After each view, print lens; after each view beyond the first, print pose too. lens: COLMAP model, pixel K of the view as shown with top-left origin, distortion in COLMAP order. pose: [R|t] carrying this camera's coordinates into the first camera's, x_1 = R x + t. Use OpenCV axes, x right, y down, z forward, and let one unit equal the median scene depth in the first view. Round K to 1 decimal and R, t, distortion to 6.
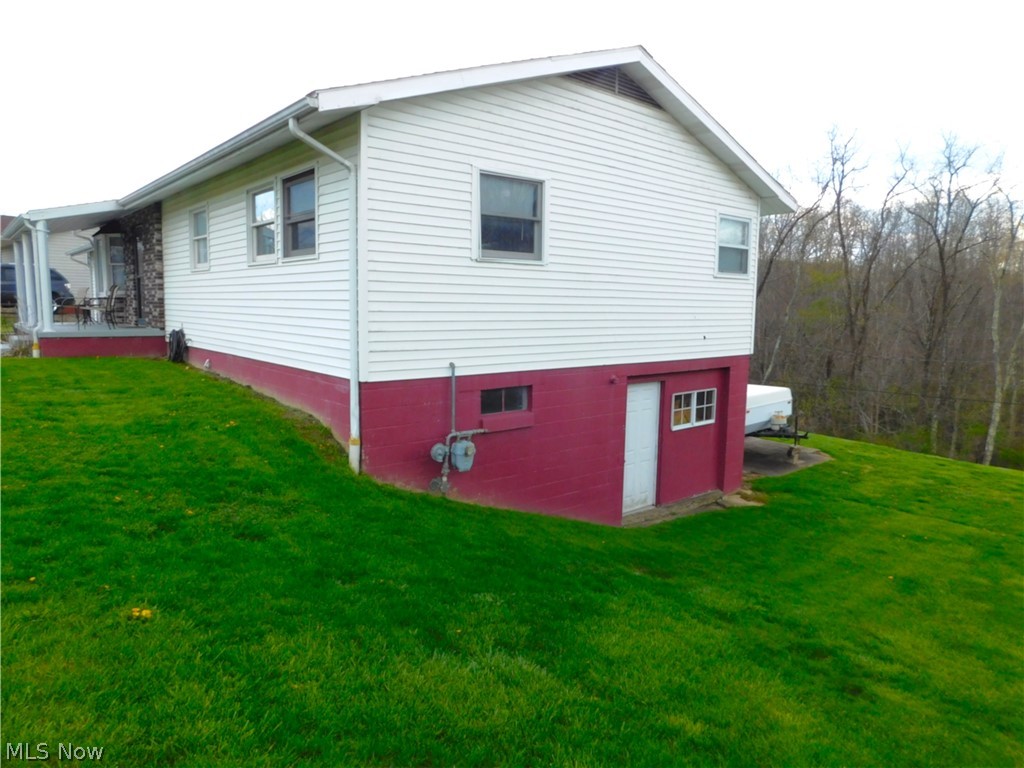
lens RADIAL K [[667.2, 0, 511.7], [0, 667.2, 382.6], [0, 0, 1]] dist [-0.046508, 0.005896]
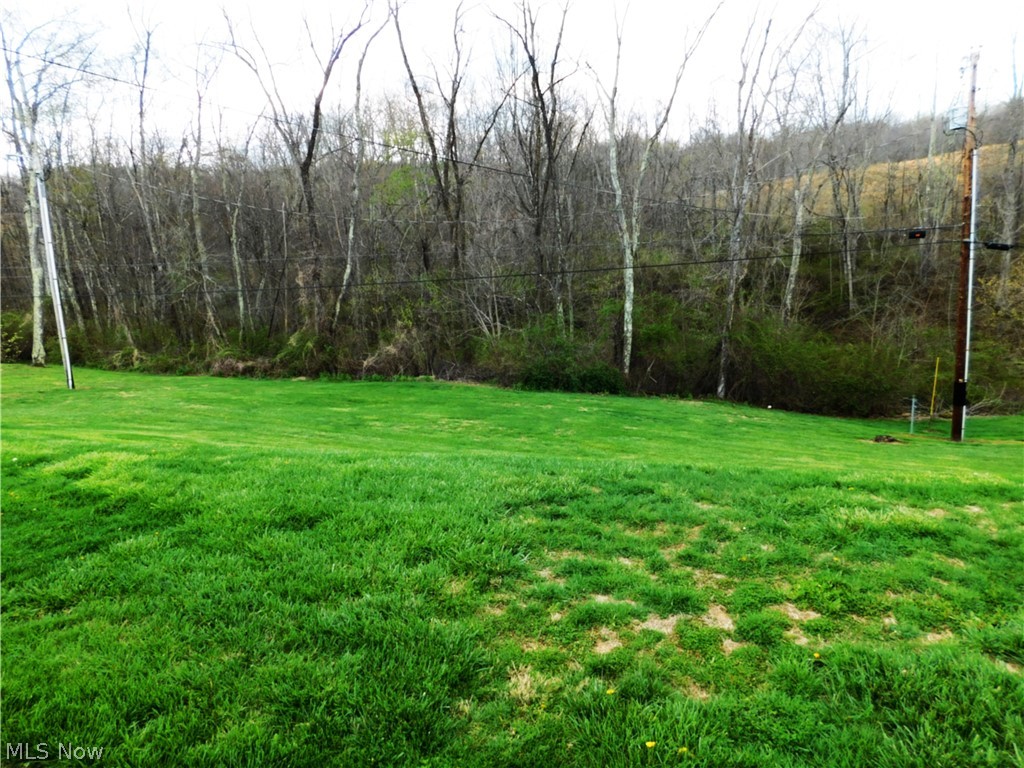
lens RADIAL K [[667.2, 0, 510.6], [0, 667.2, 387.0], [0, 0, 1]] dist [-0.046508, 0.005896]
pose [[0.839735, -0.226386, 0.493552, 0.555881], [0.162104, 0.972012, 0.170044, 0.028377], [-0.518234, -0.062785, 0.852931, 1.069128]]
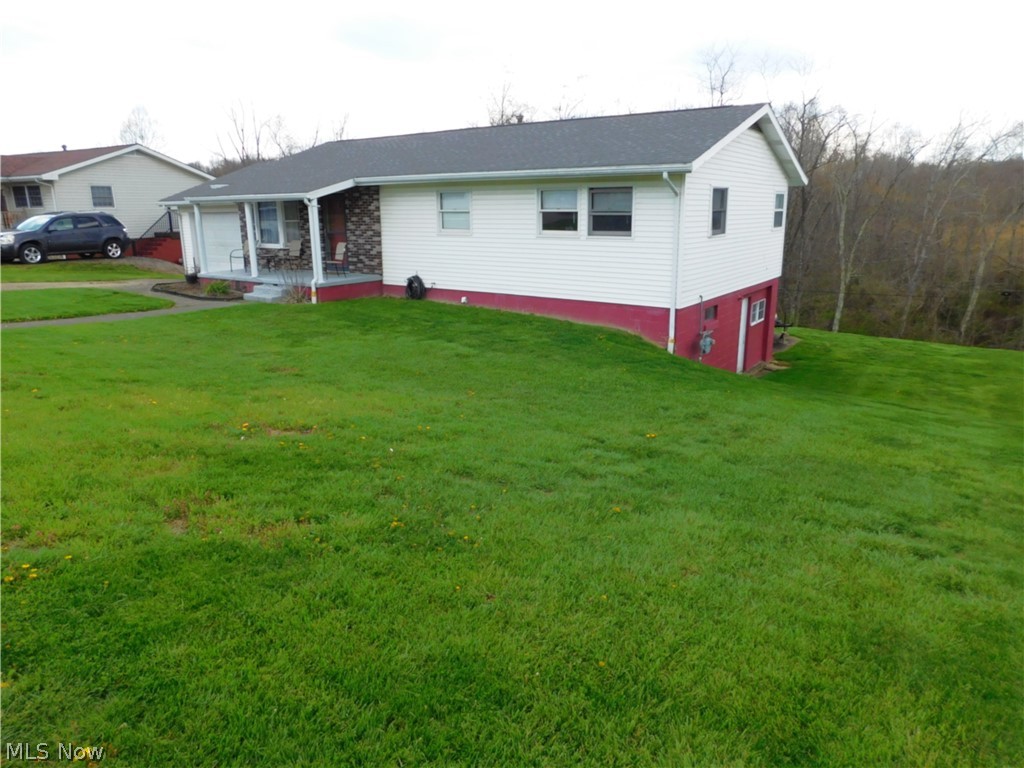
lens RADIAL K [[667.2, 0, 508.6], [0, 667.2, 383.2], [0, 0, 1]] dist [-0.046508, 0.005896]
pose [[0.970521, -0.082918, 0.226305, -0.604829], [0.050042, 0.987821, 0.147329, -0.050784], [-0.235765, -0.131661, 0.962850, -0.386488]]
